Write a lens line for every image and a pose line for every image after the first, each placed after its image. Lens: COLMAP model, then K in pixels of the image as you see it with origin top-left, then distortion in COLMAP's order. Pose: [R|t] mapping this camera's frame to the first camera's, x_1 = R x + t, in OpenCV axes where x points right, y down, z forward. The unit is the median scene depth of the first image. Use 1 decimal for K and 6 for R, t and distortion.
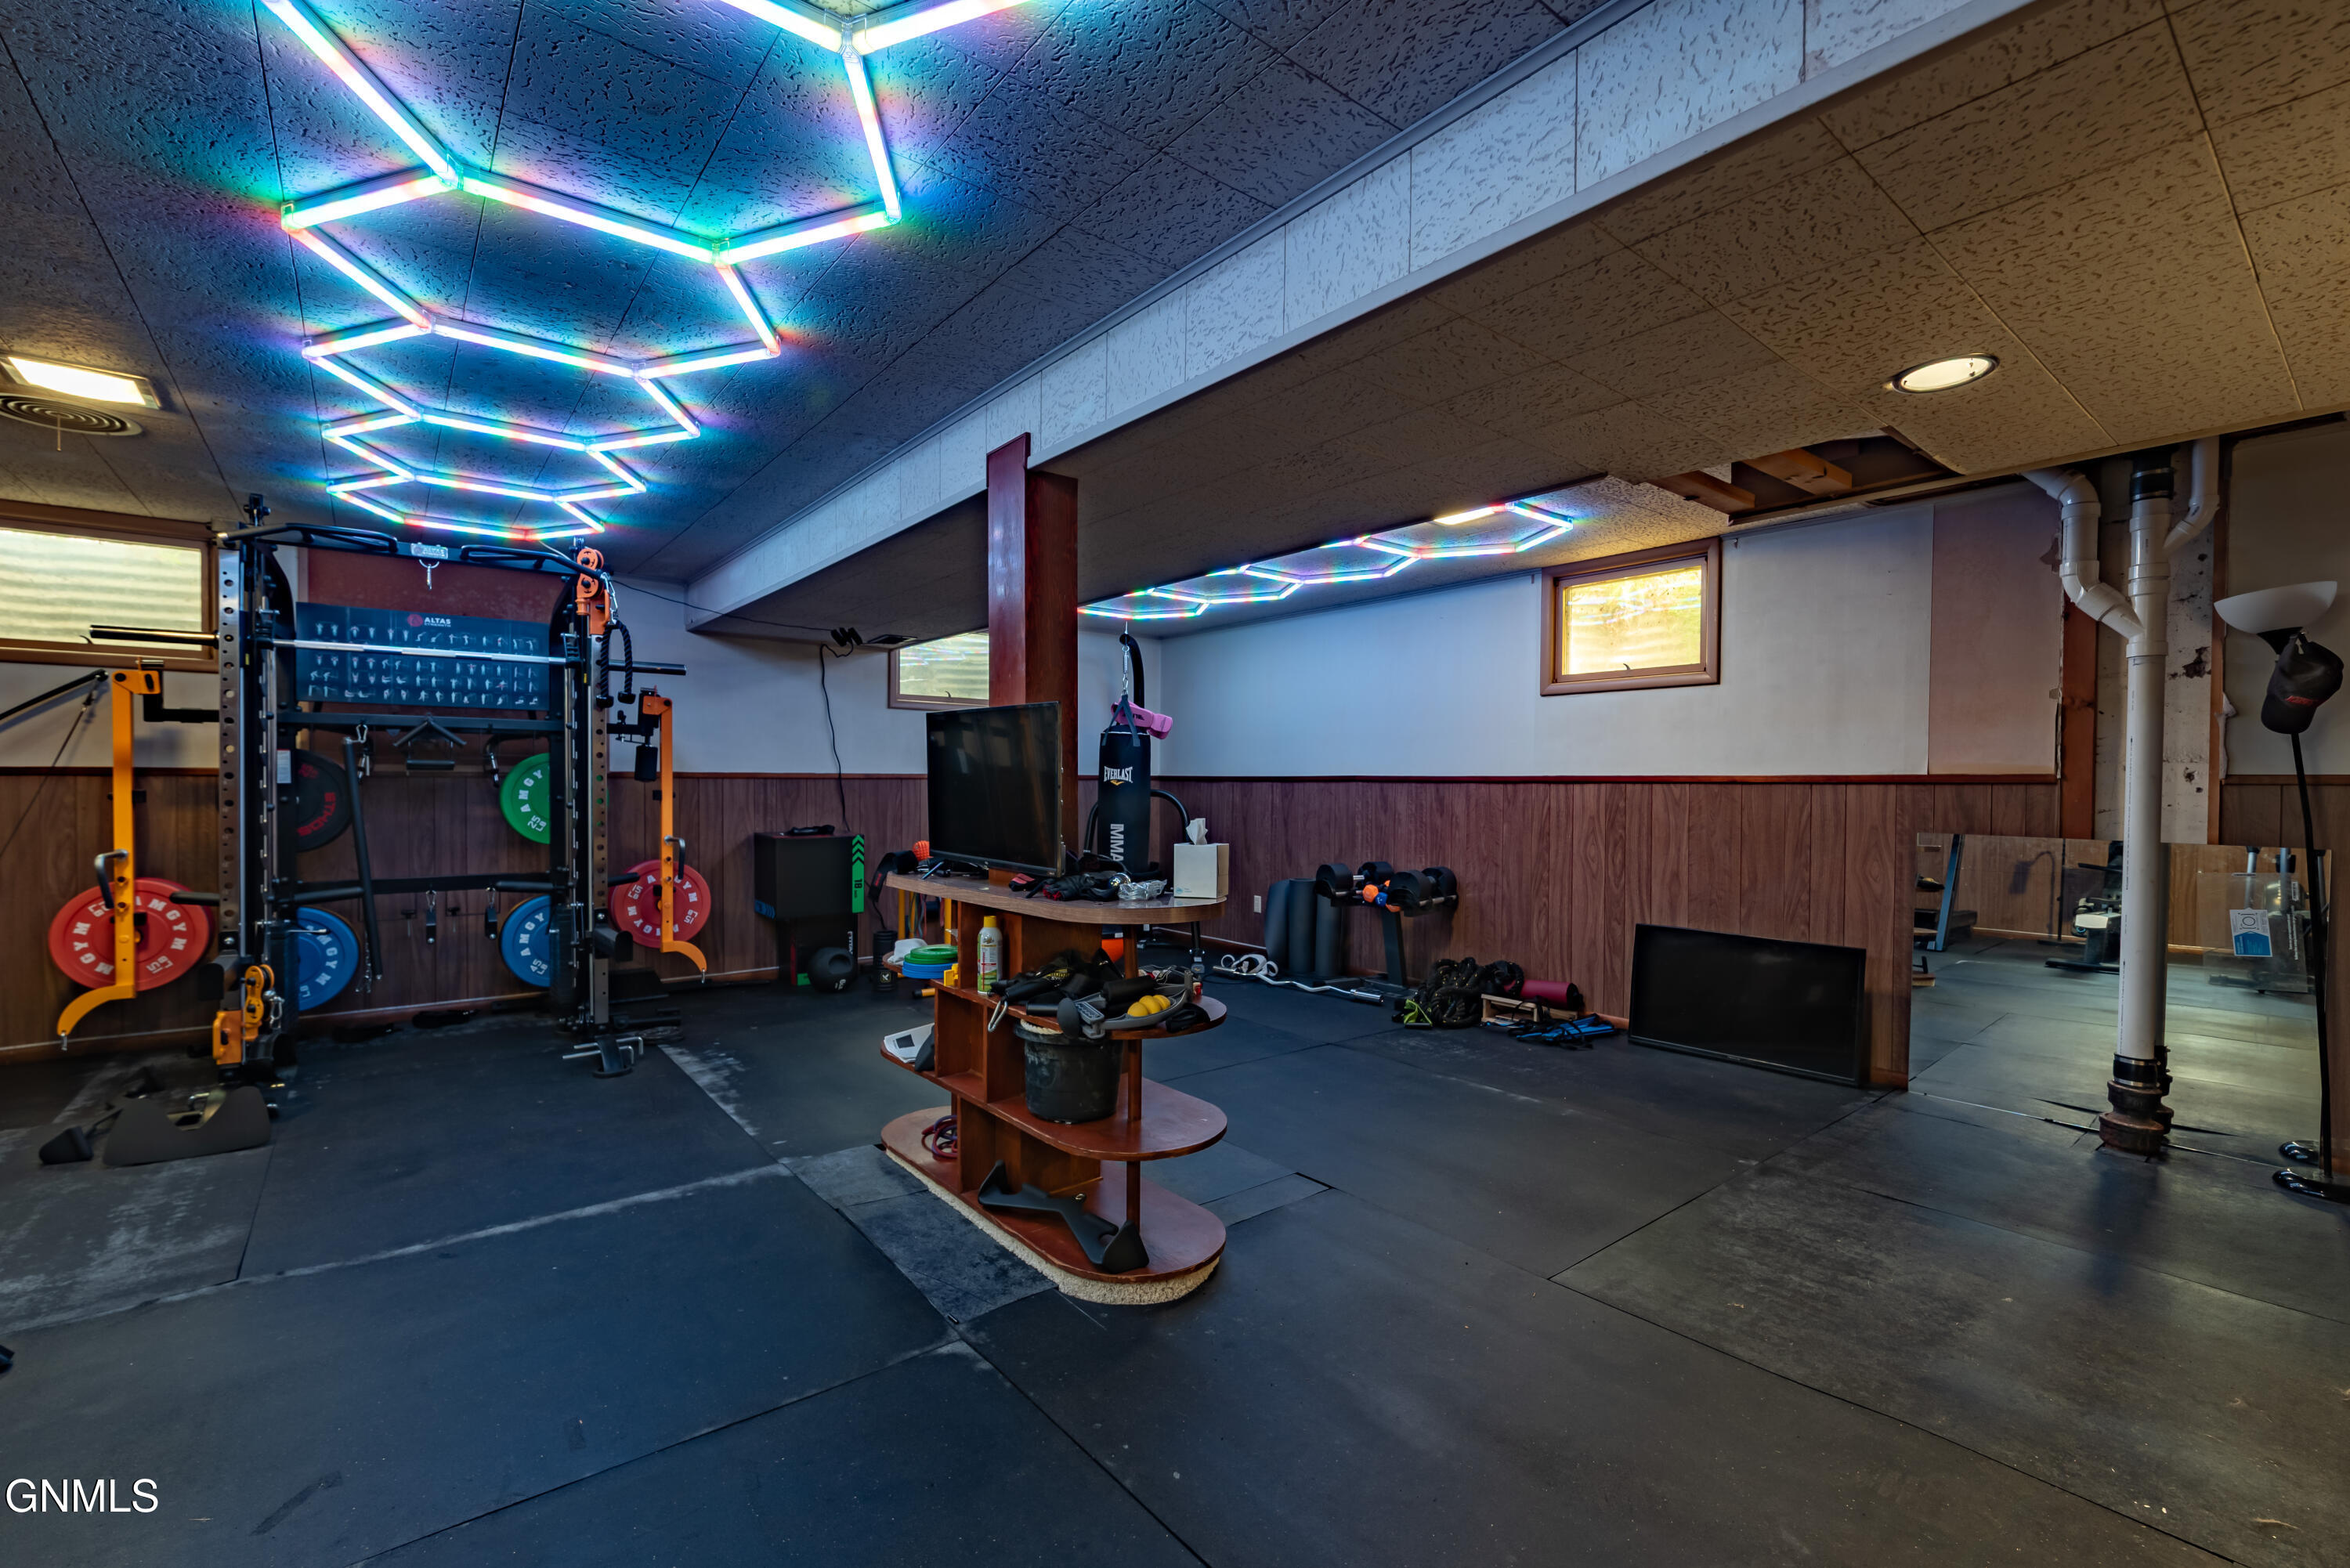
lens RADIAL K [[1019.9, 0, 1176.5], [0, 1019.9, 792.8], [0, 0, 1]] dist [-0.002123, -0.000387]
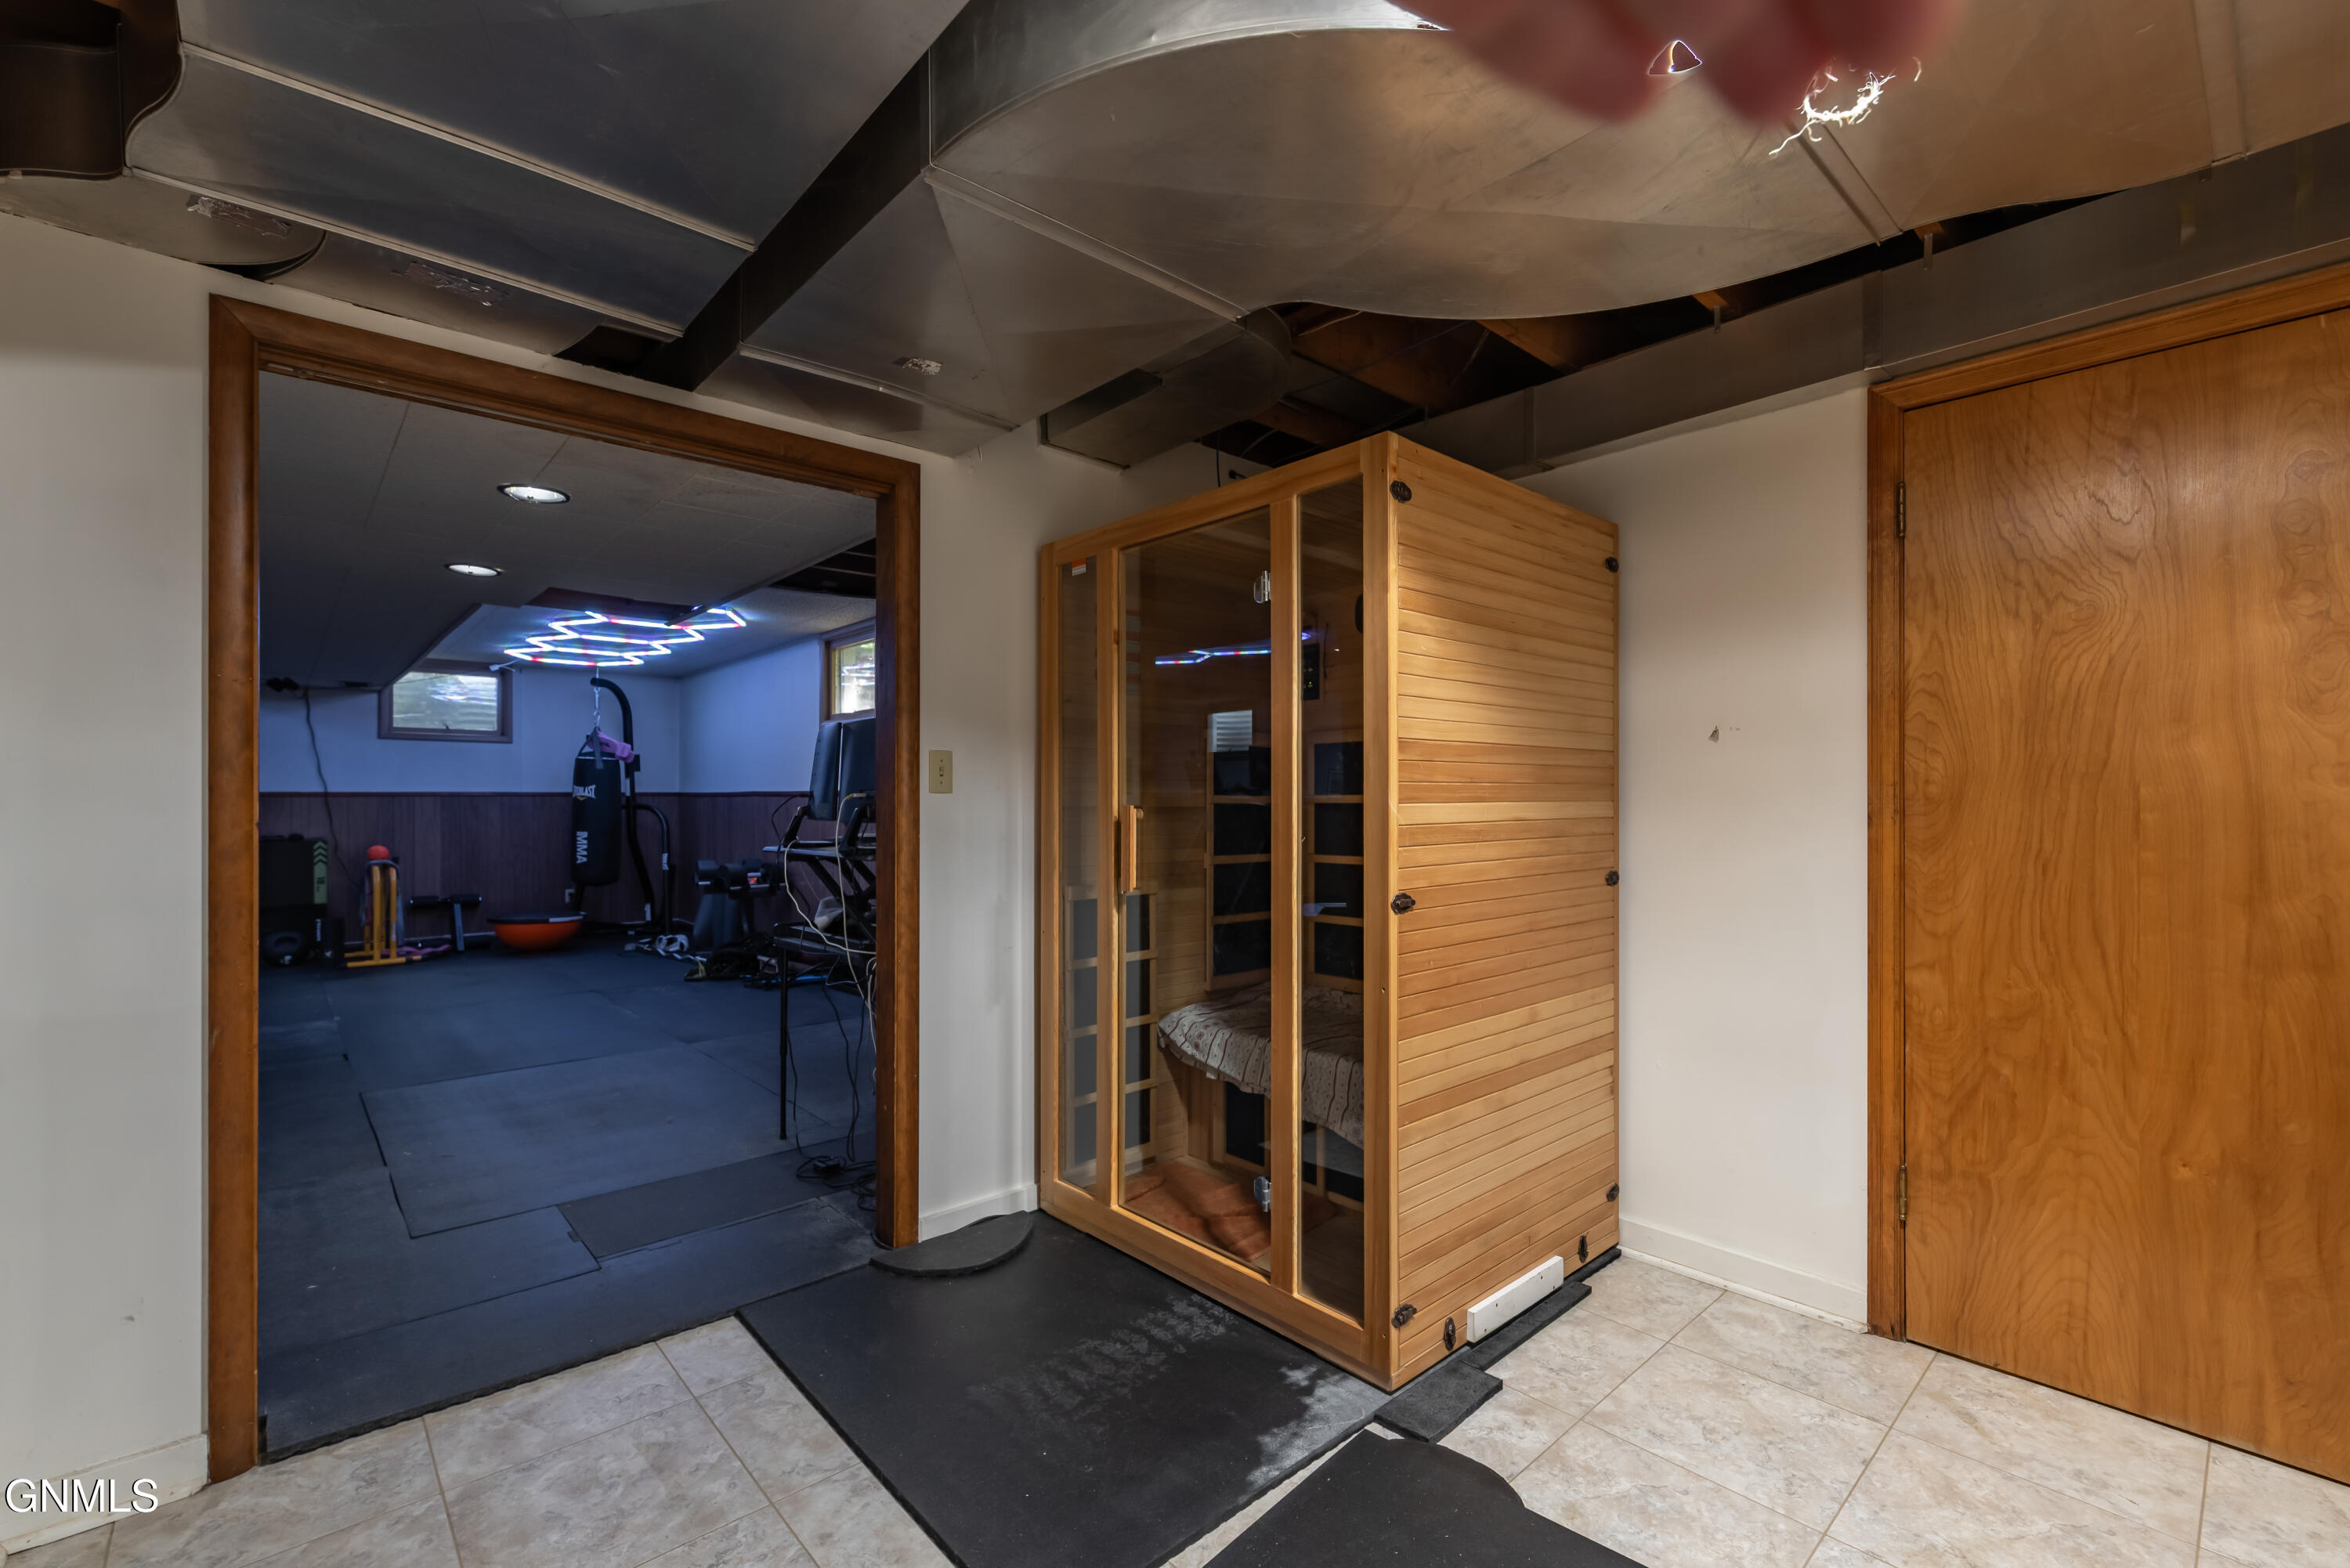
lens RADIAL K [[1019.9, 0, 1183.6], [0, 1019.9, 791.1], [0, 0, 1]] dist [-0.002123, -0.000387]
pose [[0.998127, -0.004456, 0.061021, 0.607685], [0.005400, 0.999868, -0.015318, 0.004371], [-0.060945, 0.015618, 0.998019, -0.280890]]
